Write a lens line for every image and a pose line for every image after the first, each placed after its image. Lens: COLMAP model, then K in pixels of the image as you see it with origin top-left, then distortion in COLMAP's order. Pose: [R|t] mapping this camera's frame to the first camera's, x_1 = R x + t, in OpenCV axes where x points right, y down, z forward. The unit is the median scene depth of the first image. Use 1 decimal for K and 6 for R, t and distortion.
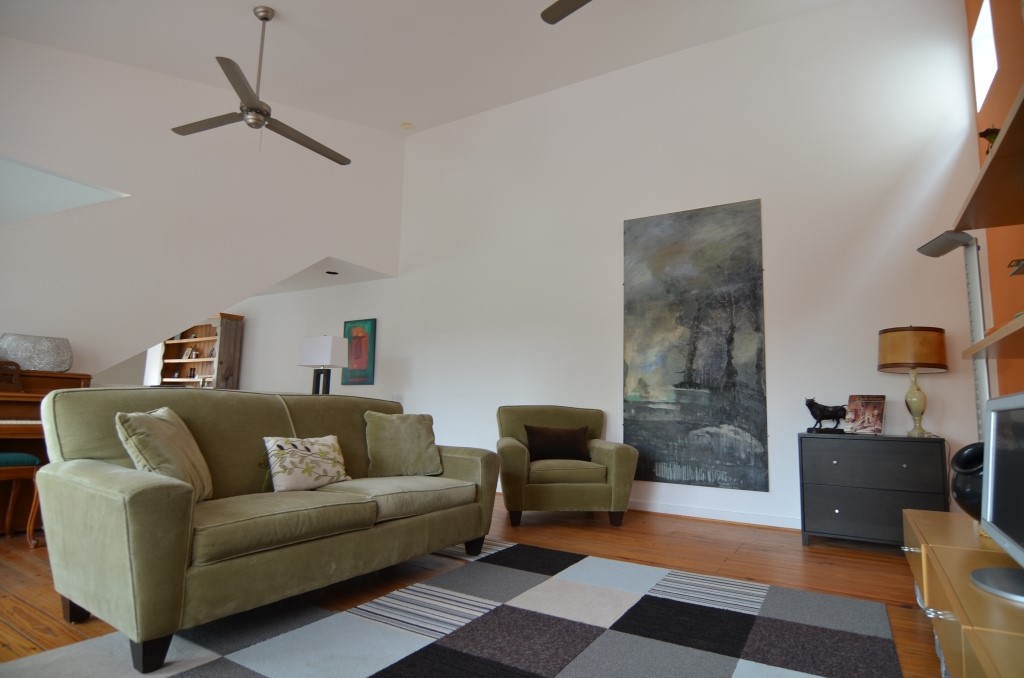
lens RADIAL K [[549.2, 0, 514.3], [0, 549.2, 337.6], [0, 0, 1]] dist [0.000234, 0.000413]
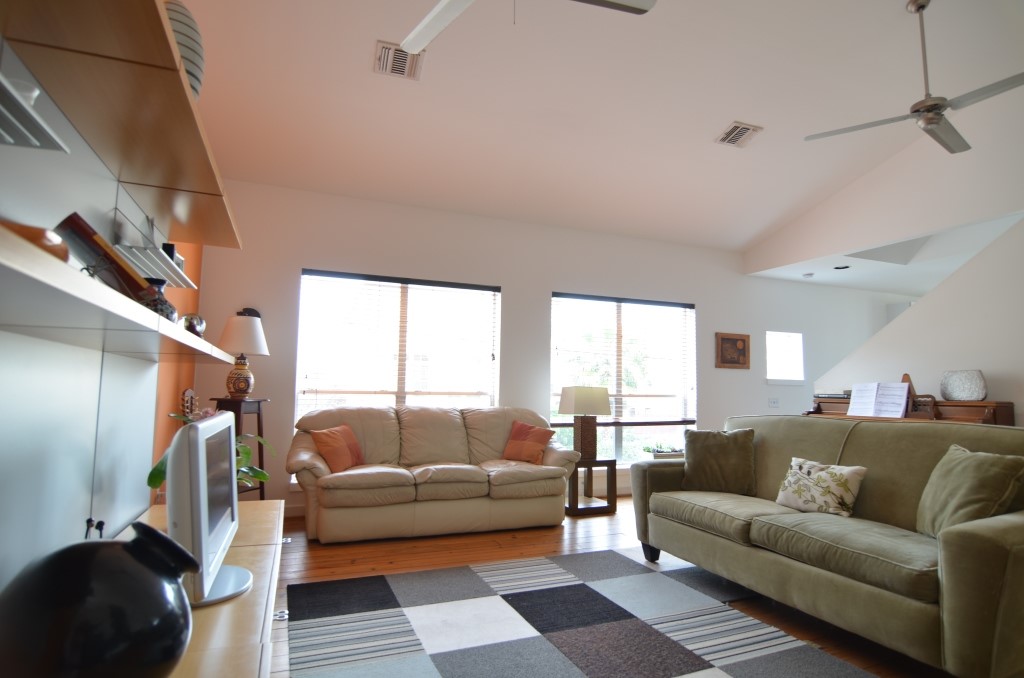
lens RADIAL K [[549.2, 0, 516.9], [0, 549.2, 339.9], [0, 0, 1]] dist [0.000234, 0.000413]
pose [[-0.583812, -0.114546, -0.803768, 0.947780], [0.074934, 0.978170, -0.193828, 0.136151], [0.808423, -0.173388, -0.562484, 1.379236]]
